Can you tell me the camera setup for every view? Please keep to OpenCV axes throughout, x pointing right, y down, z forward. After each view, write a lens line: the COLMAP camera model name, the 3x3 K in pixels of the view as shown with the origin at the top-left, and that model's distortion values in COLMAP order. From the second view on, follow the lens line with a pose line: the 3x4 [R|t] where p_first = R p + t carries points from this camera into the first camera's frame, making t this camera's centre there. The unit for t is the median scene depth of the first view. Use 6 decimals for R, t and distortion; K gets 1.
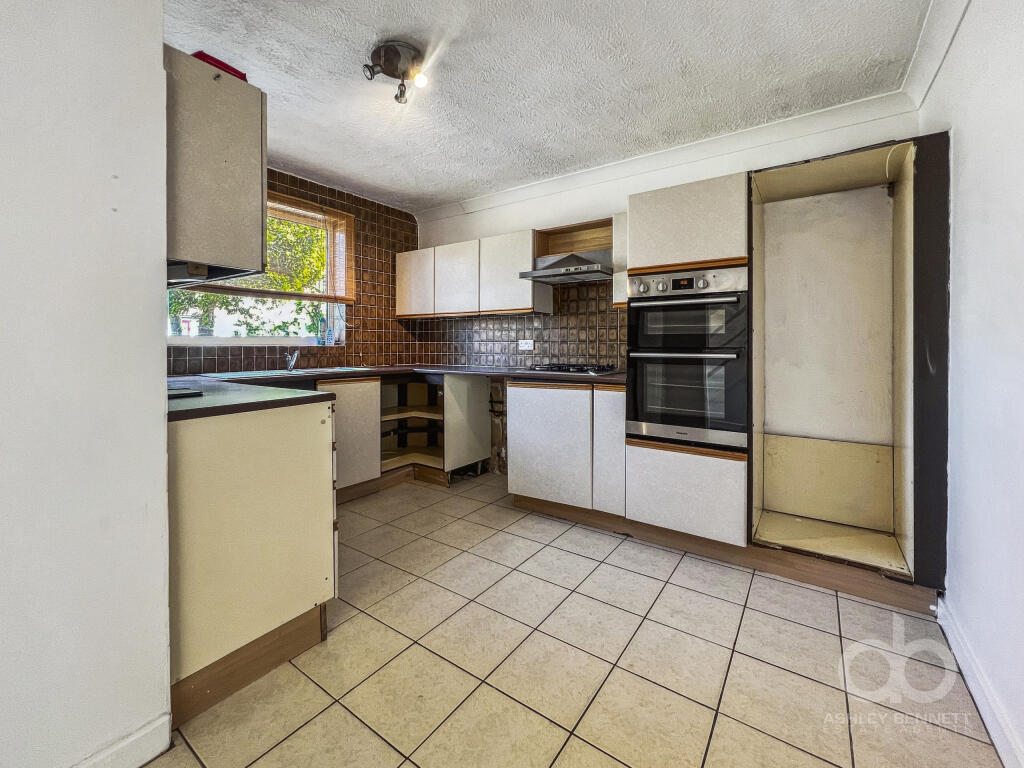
lens RADIAL K [[424.7, 0, 511.3], [0, 424.7, 349.6], [0, 0, 1]] dist [0.000268, -0.000029]
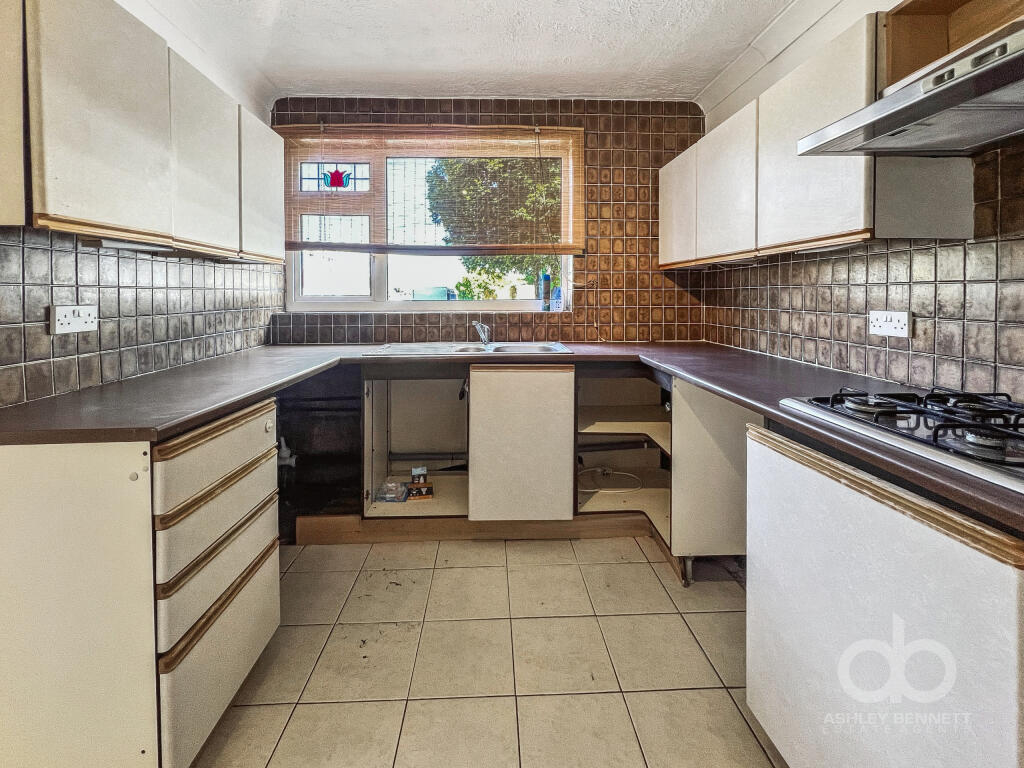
lens RADIAL K [[442.5, 0, 510.2], [0, 442.5, 302.8], [0, 0, 1]] dist [0.000269, -0.000160]
pose [[0.609006, 0.012207, -0.793072, 0.147376], [-0.007229, 0.999925, 0.009840, -0.031955], [0.793133, -0.000259, 0.609049, 0.464963]]
